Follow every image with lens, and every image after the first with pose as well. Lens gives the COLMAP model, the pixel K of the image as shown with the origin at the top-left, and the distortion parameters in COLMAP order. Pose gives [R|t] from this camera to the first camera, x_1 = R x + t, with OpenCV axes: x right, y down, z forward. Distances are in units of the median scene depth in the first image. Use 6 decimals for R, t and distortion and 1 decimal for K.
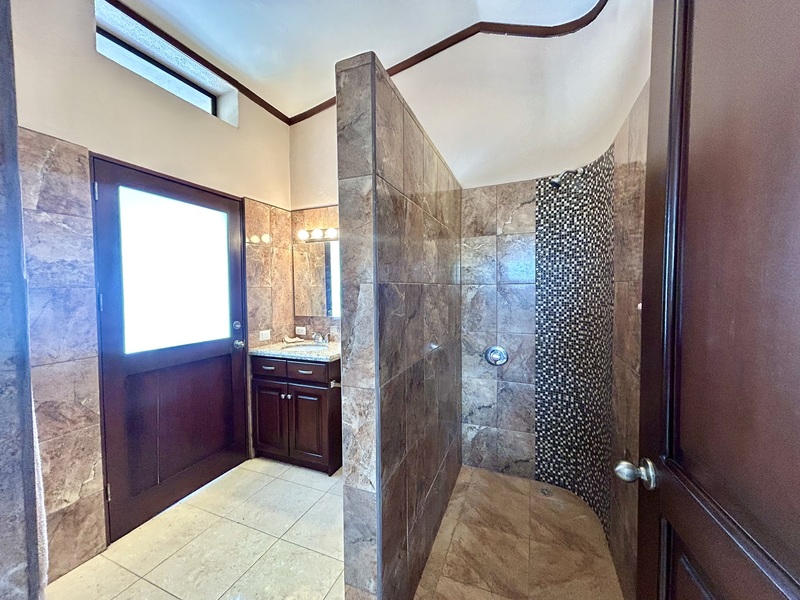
lens RADIAL K [[322.4, 0, 400.2], [0, 322.4, 297.9], [0, 0, 1]] dist [0.000526, -0.000012]
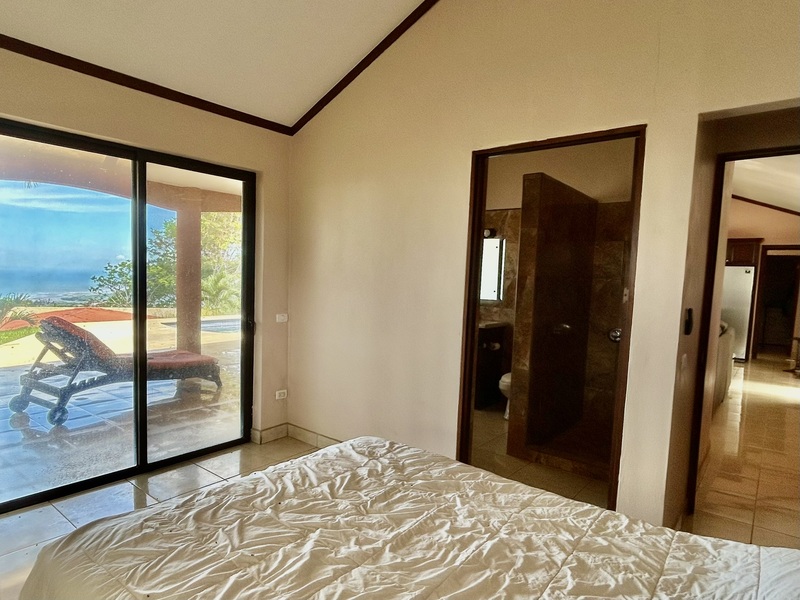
lens RADIAL K [[489.6, 0, 361.3], [0, 489.6, 314.4], [0, 0, 1]] dist [-0.000331, -0.001359]
pose [[0.947329, 0.068397, -0.312875, -0.134088], [-0.052084, 0.996826, 0.060213, 0.074534], [0.316000, -0.040746, 0.947884, -2.510556]]
